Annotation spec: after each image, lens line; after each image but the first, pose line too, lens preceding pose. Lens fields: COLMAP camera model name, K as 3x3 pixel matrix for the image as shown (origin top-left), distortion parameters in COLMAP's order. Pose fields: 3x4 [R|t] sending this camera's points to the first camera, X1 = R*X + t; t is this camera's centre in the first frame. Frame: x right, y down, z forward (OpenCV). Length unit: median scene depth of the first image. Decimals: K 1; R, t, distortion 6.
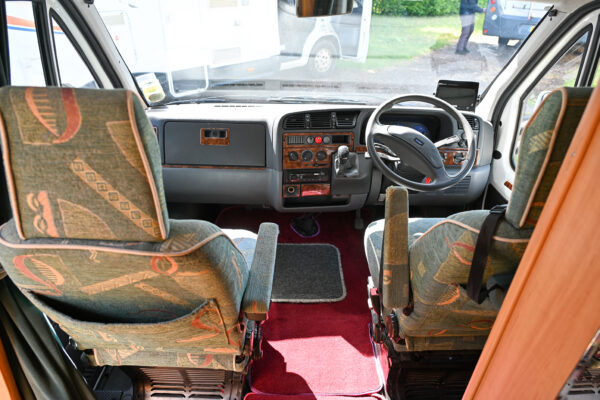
lens RADIAL K [[394.4, 0, 303.1], [0, 394.4, 198.0], [0, 0, 1]] dist [0.000428, -0.006279]
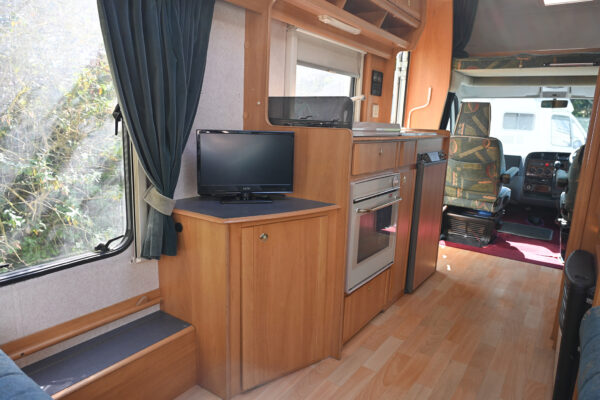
lens RADIAL K [[425.8, 0, 299.1], [0, 425.8, 201.0], [0, 0, 1]] dist [0.018875, 0.006417]
pose [[0.817628, 0.115590, -0.564025, 0.275027], [-0.329652, 0.897154, -0.294013, 1.157577], [0.472032, 0.426325, 0.771643, -1.345825]]
